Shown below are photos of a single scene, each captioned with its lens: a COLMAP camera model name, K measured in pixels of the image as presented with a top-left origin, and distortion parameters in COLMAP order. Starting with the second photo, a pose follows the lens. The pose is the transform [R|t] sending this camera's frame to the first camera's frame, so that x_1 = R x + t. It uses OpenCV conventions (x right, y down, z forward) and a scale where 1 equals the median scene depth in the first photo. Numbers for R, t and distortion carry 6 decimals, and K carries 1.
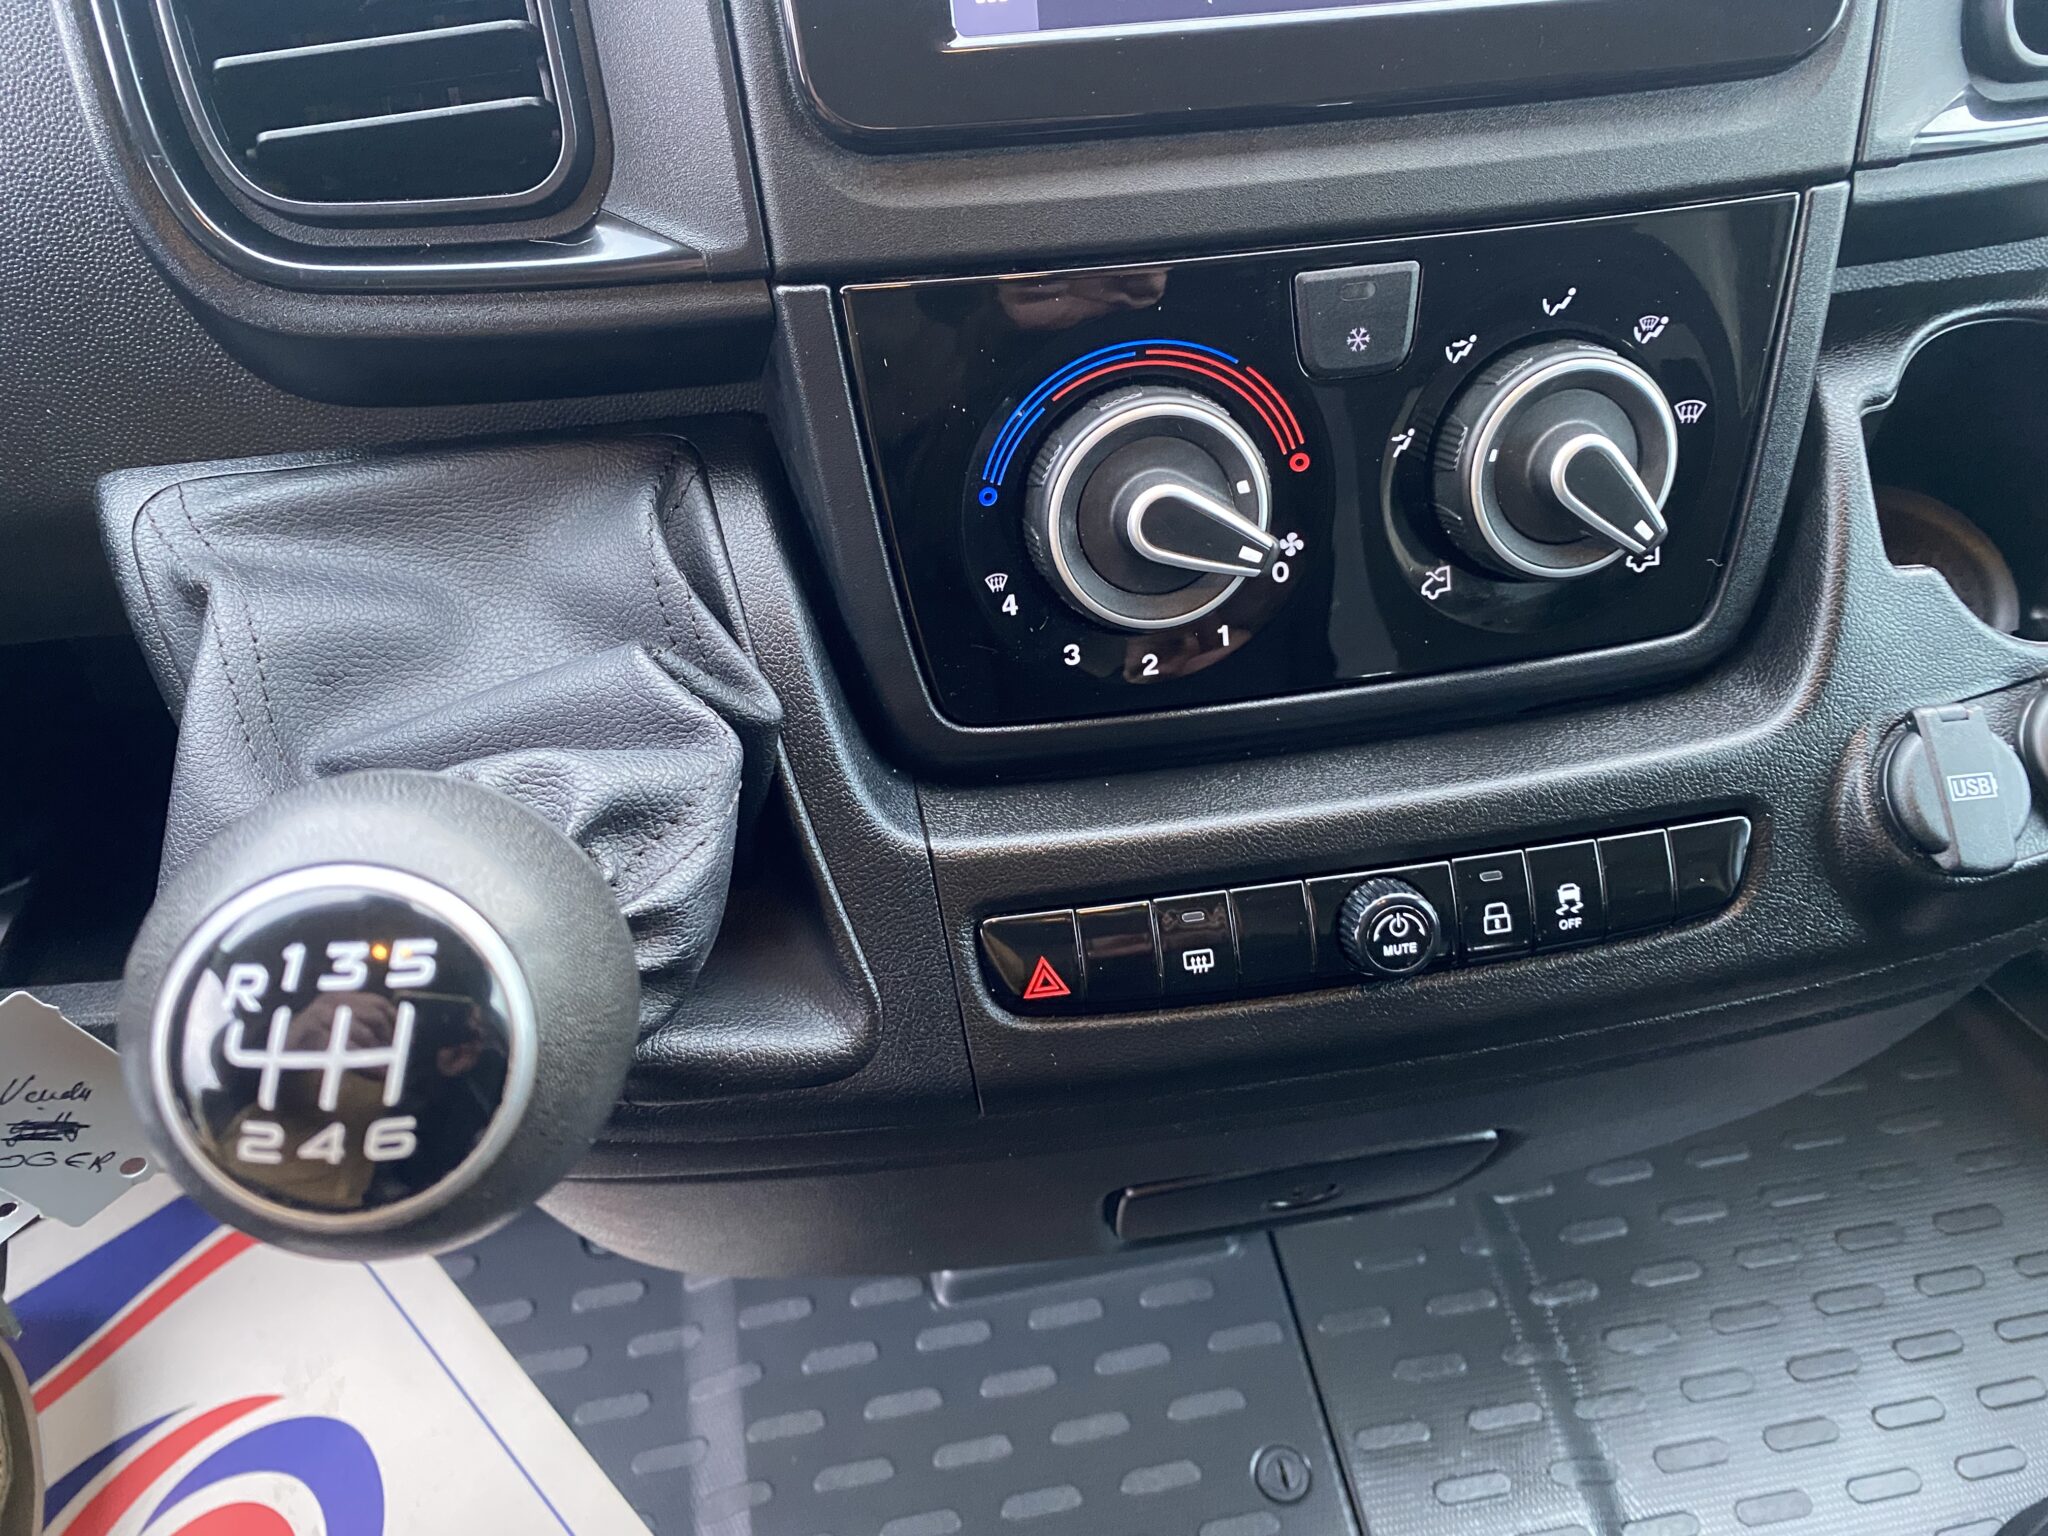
lens RADIAL K [[1576.6, 0, 996.5], [0, 1576.6, 765.4], [0, 0, 1]] dist [0.023846, -0.032508]
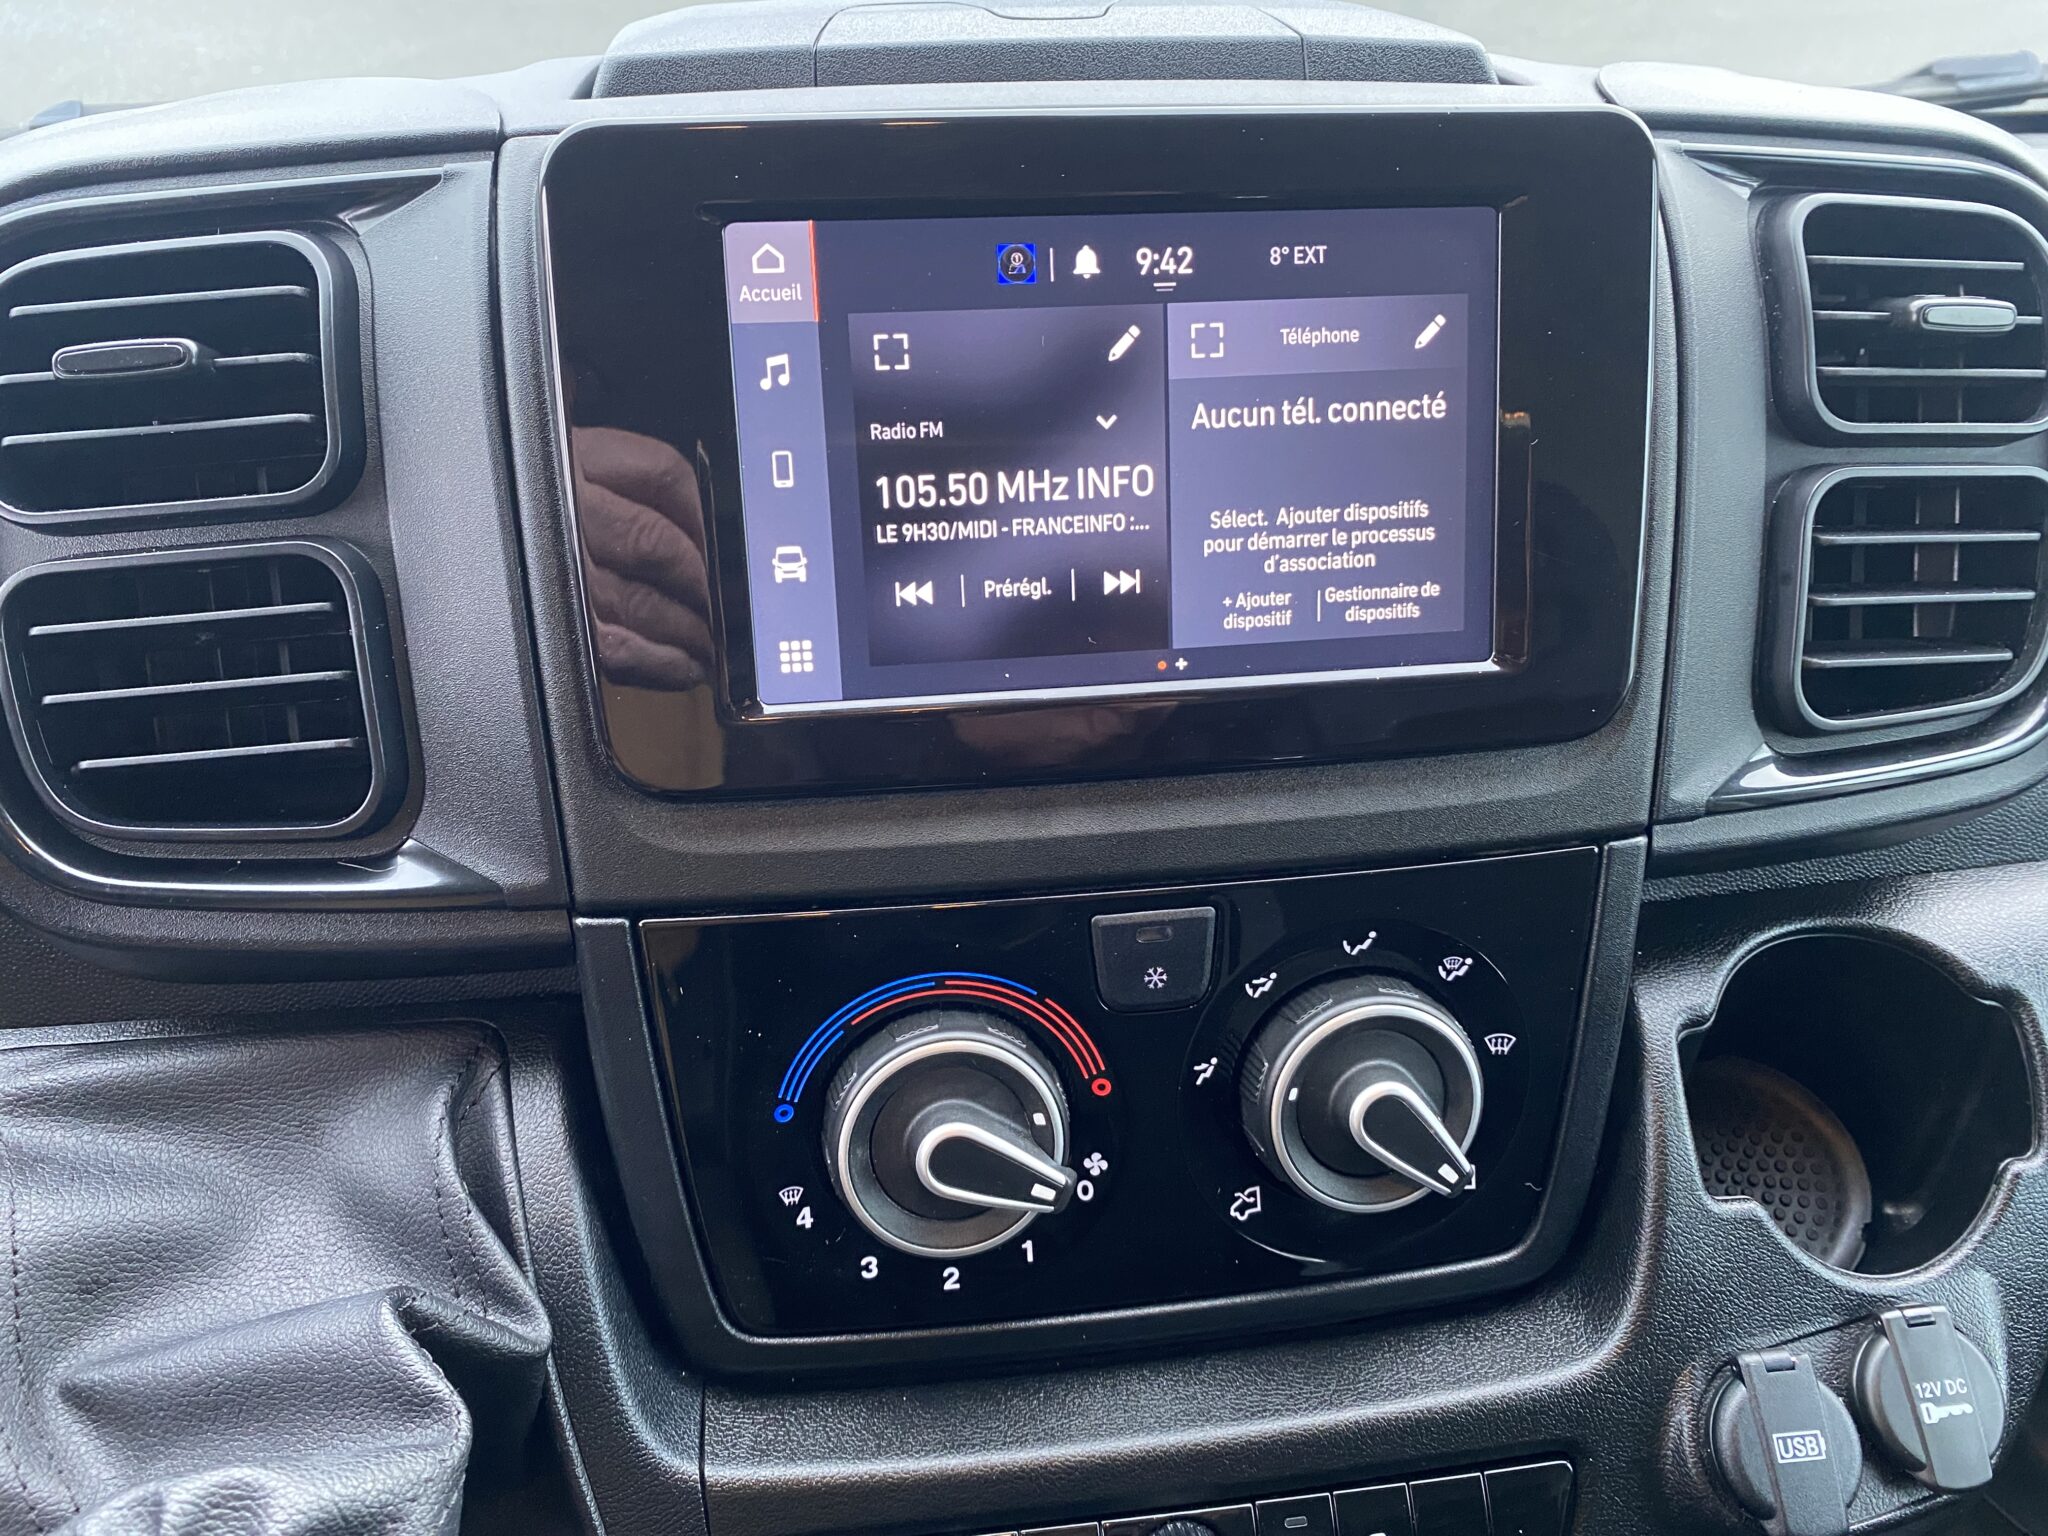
lens RADIAL K [[1576.6, 0, 1004.7], [0, 1576.6, 748.9], [0, 0, 1]] dist [0.023846, -0.032508]
pose [[0.998916, 0.045990, -0.007232, 0.128528], [-0.046555, 0.985729, -0.161776, -0.239844], [-0.000311, 0.161937, 0.986801, -0.019374]]
